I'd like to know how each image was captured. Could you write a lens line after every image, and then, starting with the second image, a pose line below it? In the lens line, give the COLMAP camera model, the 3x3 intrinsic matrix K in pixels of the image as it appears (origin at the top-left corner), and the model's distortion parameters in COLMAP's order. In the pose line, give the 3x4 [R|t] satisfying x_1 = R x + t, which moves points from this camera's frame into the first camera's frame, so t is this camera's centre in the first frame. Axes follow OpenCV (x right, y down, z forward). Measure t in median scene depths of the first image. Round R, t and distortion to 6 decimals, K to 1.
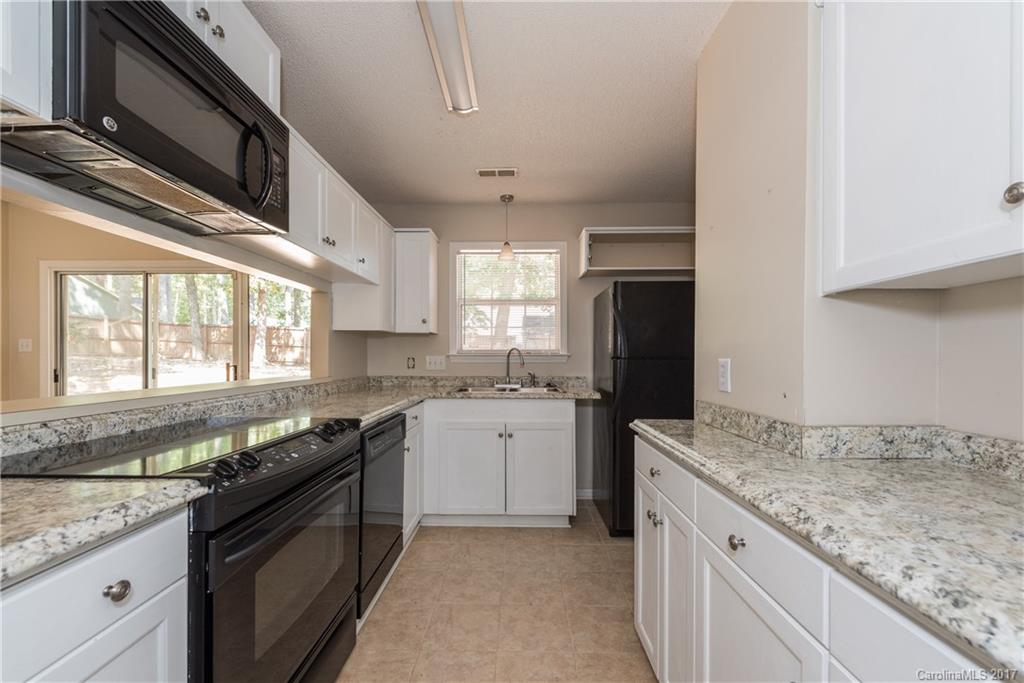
lens RADIAL K [[397.5, 0, 485.1], [0, 397.5, 356.3], [0, 0, 1]] dist [-0.000175, -0.000032]
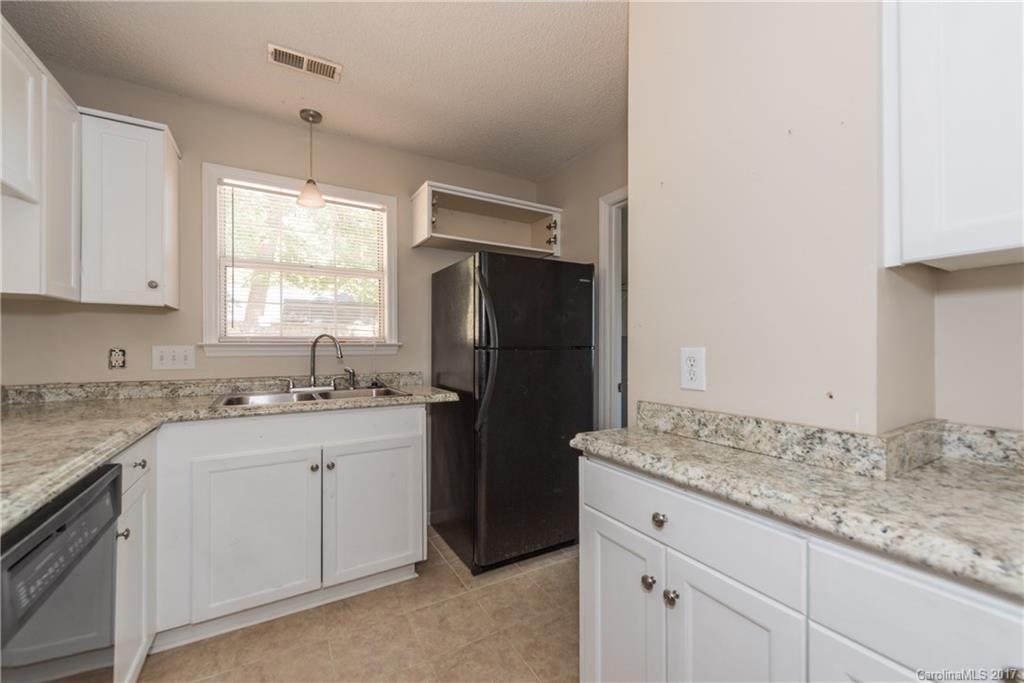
lens RADIAL K [[412.0, 0, 509.2], [0, 412.0, 345.5], [0, 0, 1]] dist [0.002802, -0.000238]
pose [[0.823772, -0.000015, 0.566921, -0.079147], [0.001807, 0.999995, -0.002599, 0.000878], [-0.566919, 0.003165, 0.823768, 0.261229]]
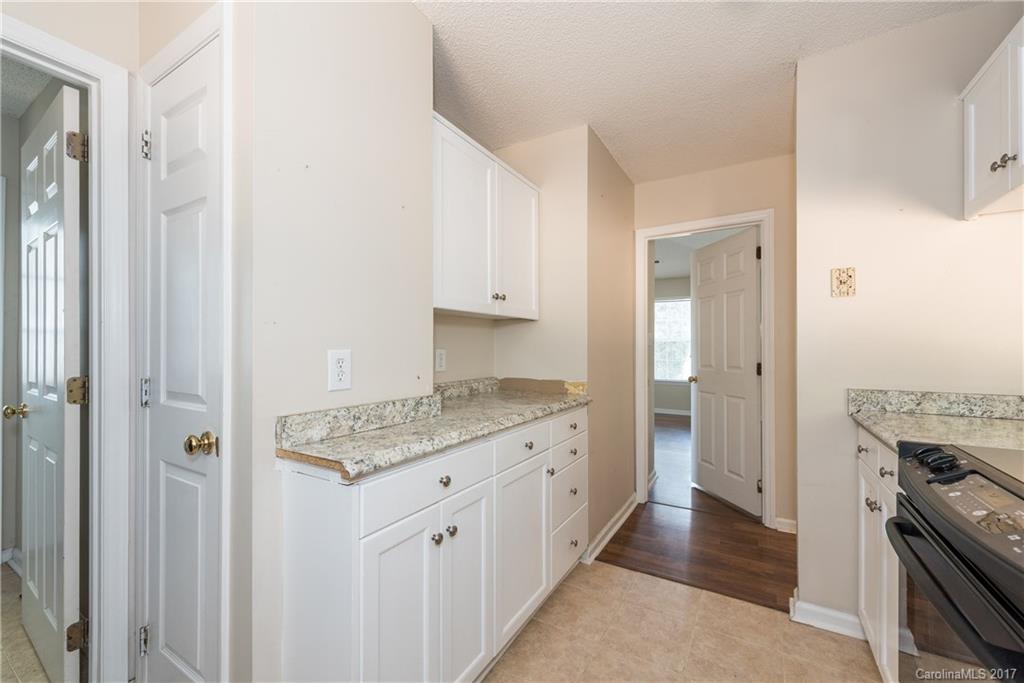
lens RADIAL K [[418.4, 0, 498.1], [0, 418.4, 350.1], [0, 0, 1]] dist [0.001021, -0.000216]
pose [[-0.890683, -0.003050, 0.454615, -0.043685], [-0.000798, 0.999986, 0.005146, -0.000188], [-0.454624, 0.004221, -0.890673, 0.798123]]
